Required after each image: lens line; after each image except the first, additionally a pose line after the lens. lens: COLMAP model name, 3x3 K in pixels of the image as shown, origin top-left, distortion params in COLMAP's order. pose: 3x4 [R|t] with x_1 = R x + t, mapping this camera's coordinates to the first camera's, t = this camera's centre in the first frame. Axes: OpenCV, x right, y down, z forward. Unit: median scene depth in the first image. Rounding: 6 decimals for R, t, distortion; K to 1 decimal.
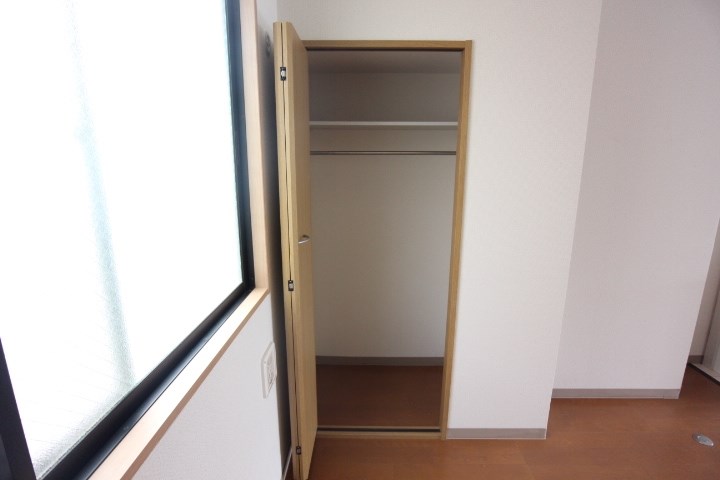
lens RADIAL K [[364.9, 0, 360.0], [0, 364.9, 240.0], [0, 0, 1]] dist [-0.044887, 0.007840]
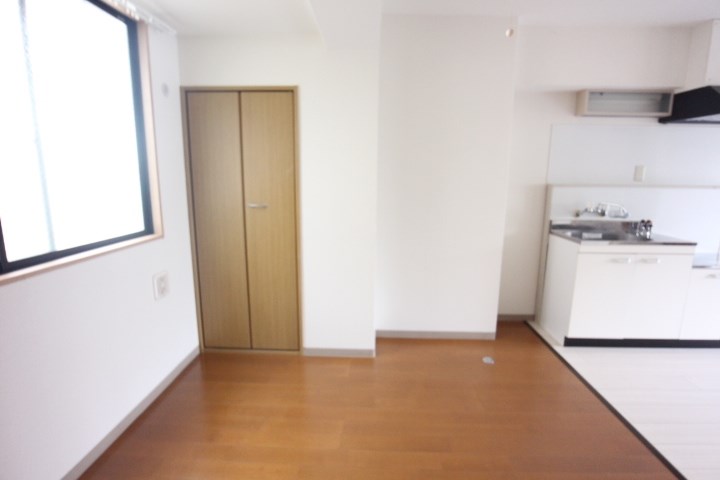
lens RADIAL K [[364.9, 0, 360.0], [0, 364.9, 240.0], [0, 0, 1]] dist [-0.044887, 0.007840]
pose [[0.999820, 0.001546, -0.018924, 0.493601], [-0.002444, 0.998867, -0.047531, 0.165140], [0.018830, 0.047569, 0.998690, -0.453249]]
